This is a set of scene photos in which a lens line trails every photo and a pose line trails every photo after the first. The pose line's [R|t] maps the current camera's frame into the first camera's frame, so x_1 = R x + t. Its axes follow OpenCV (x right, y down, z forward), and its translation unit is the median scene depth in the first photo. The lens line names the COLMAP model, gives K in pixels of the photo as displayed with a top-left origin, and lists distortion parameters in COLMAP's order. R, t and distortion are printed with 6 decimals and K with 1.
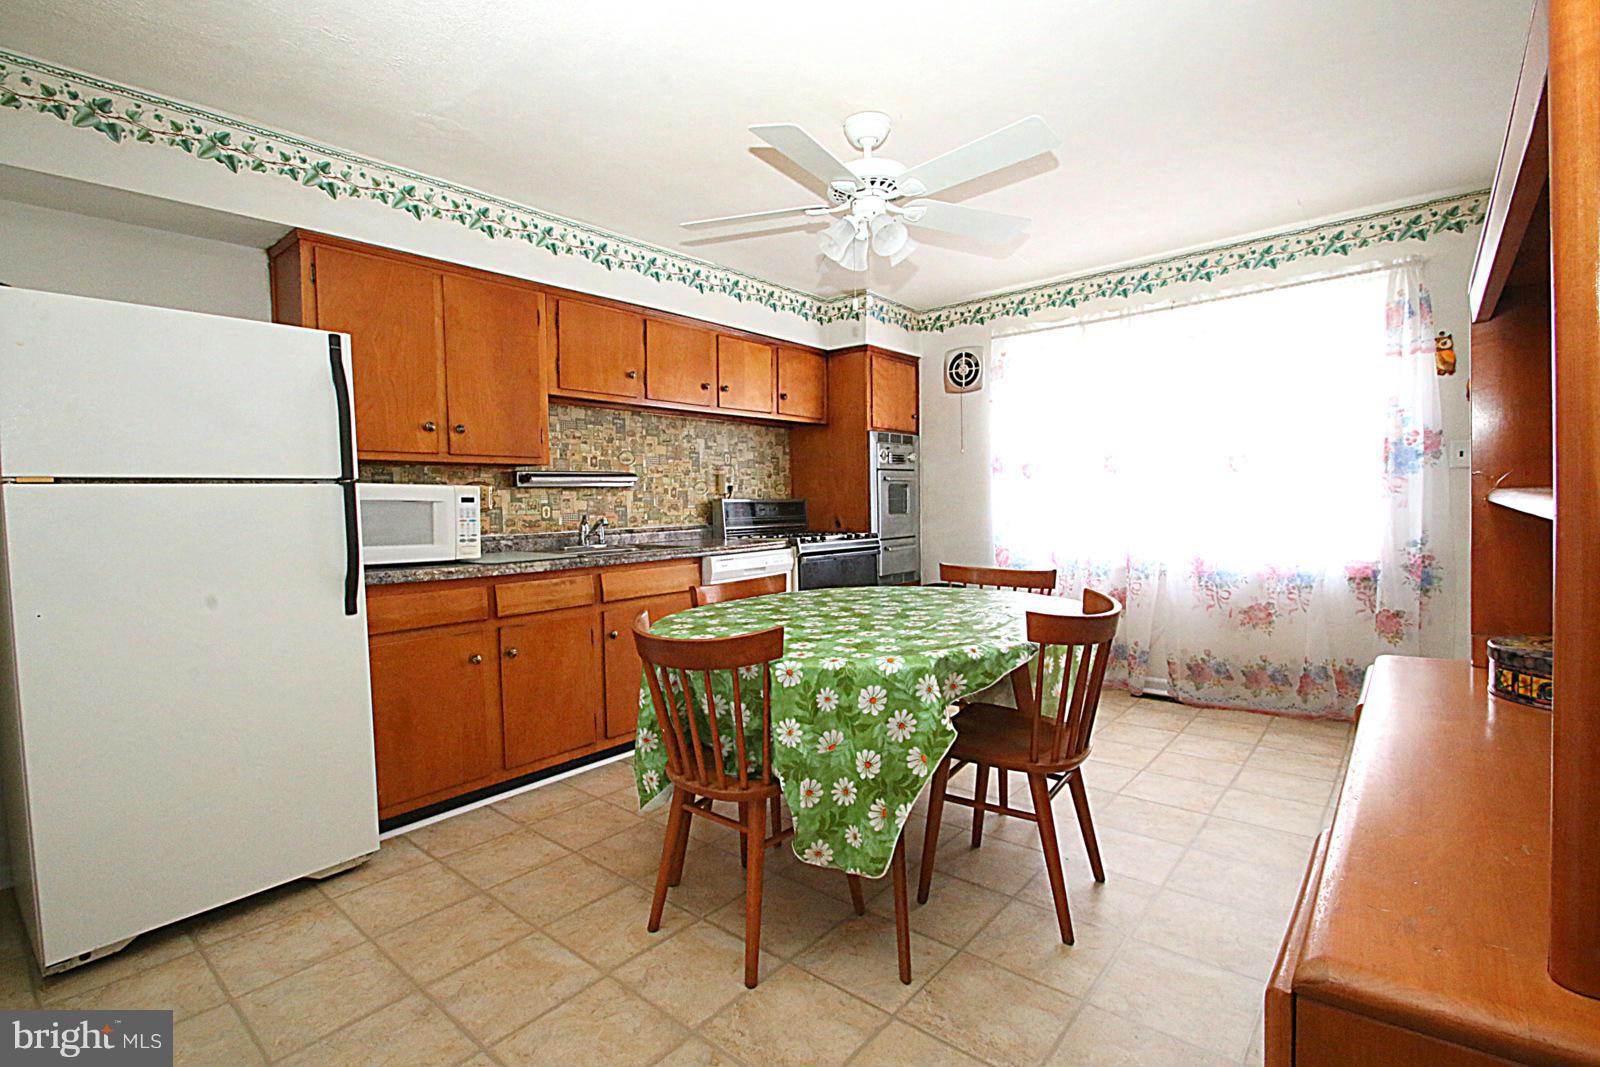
lens RADIAL K [[744.3, 0, 793.1], [0, 744.3, 539.0], [0, 0, 1]] dist [0.004900, -0.013677]
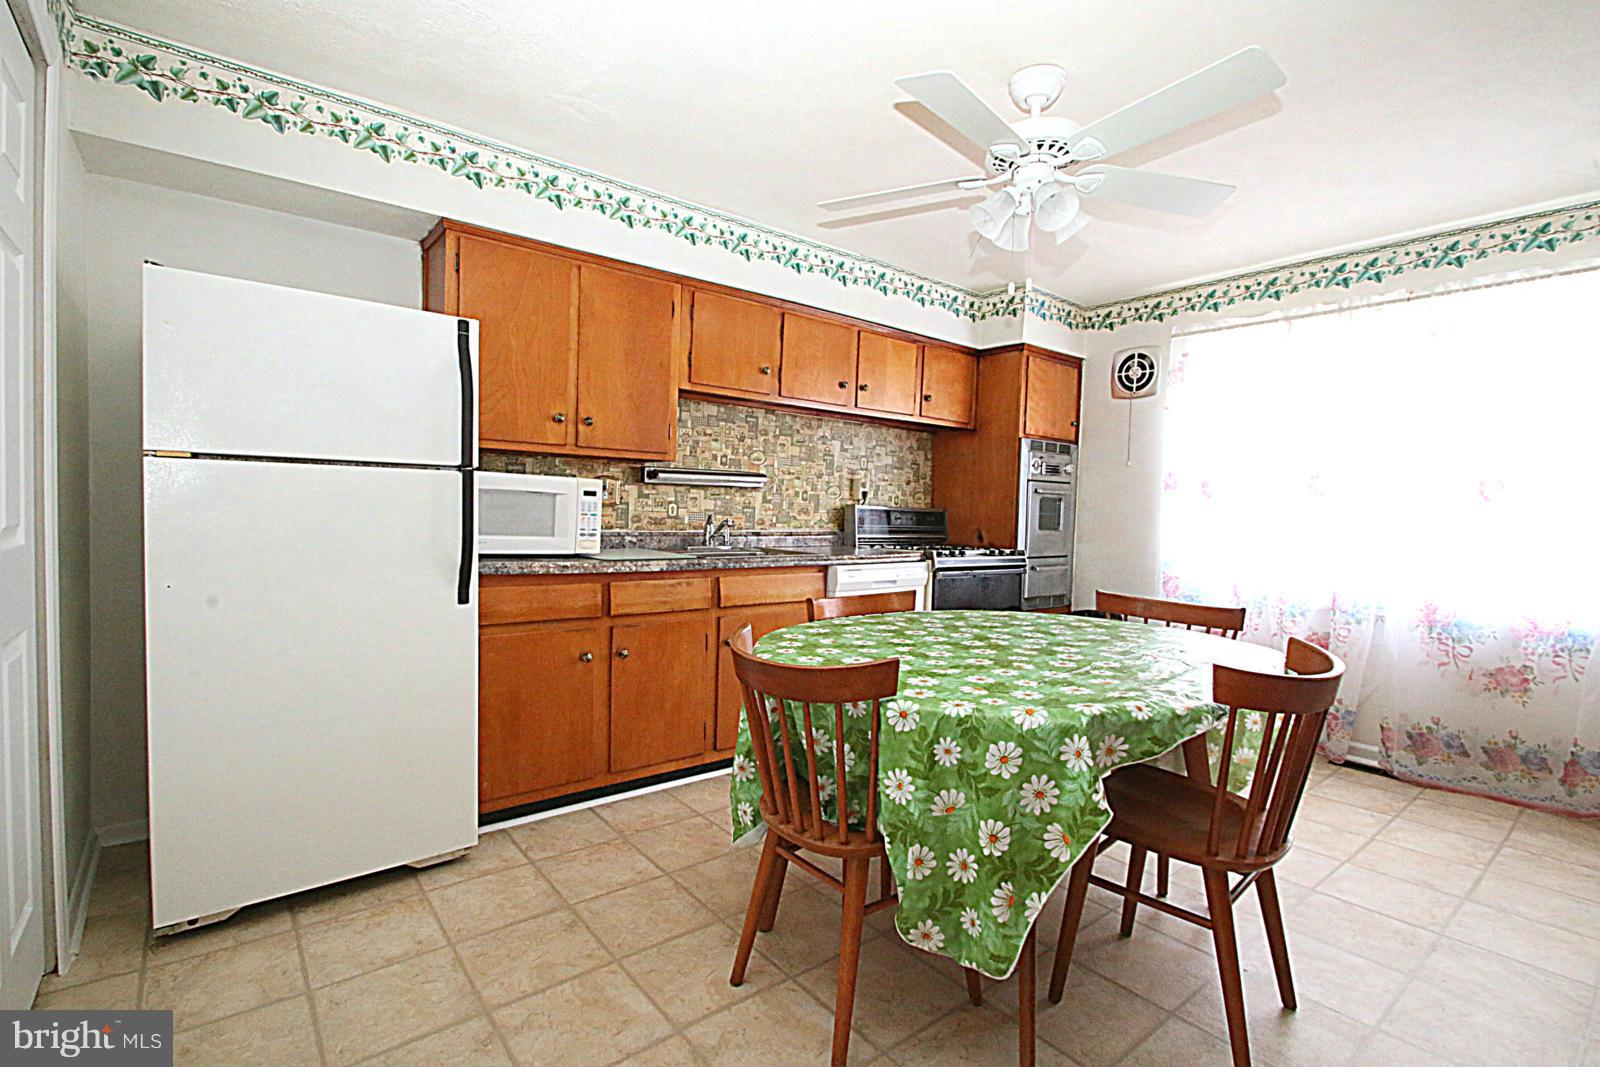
lens RADIAL K [[744.3, 0, 791.2], [0, 744.3, 537.7], [0, 0, 1]] dist [0.004900, -0.013677]
pose [[0.979935, 0.054630, -0.191686, 0.012979], [-0.056664, 0.998380, -0.005140, -0.004344], [0.191094, 0.015898, 0.981443, 0.092137]]
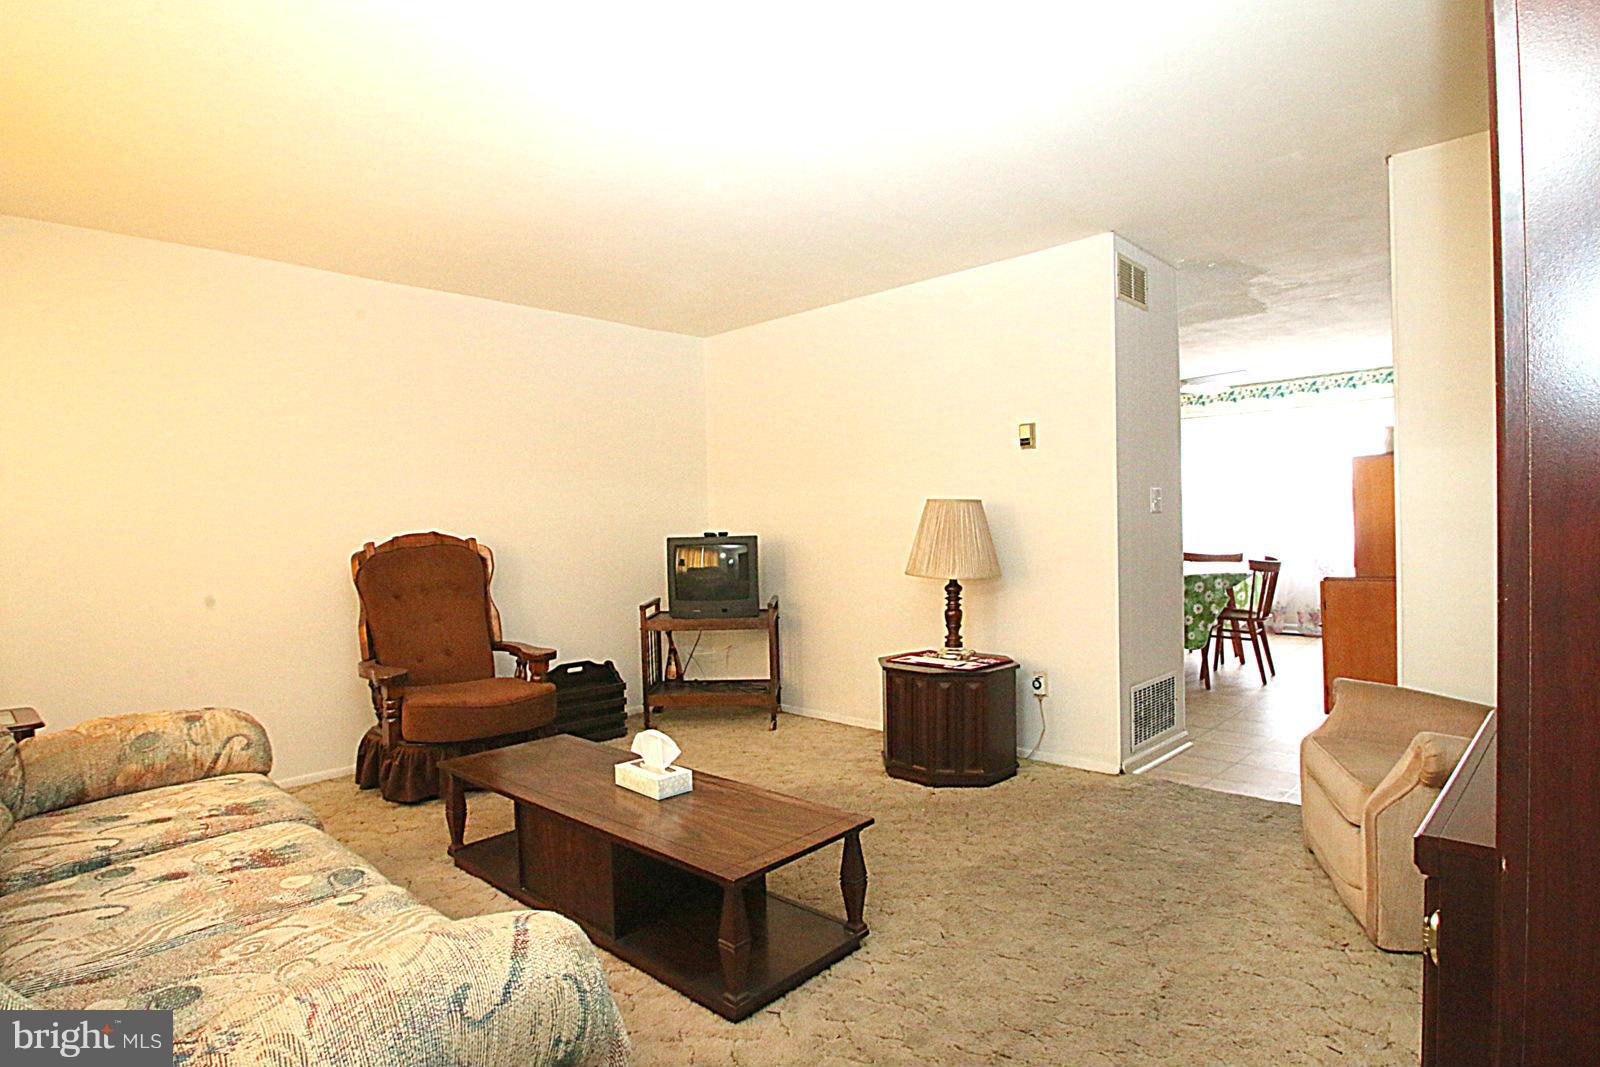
lens RADIAL K [[848.4, 0, 794.9], [0, 848.4, 543.2], [0, 0, 1]] dist [-0.002576, -0.015587]
pose [[0.998241, -0.005352, -0.059048, -0.764656], [0.003871, 0.999676, -0.025170, 0.071195], [0.059163, 0.024897, 0.997938, -1.447787]]
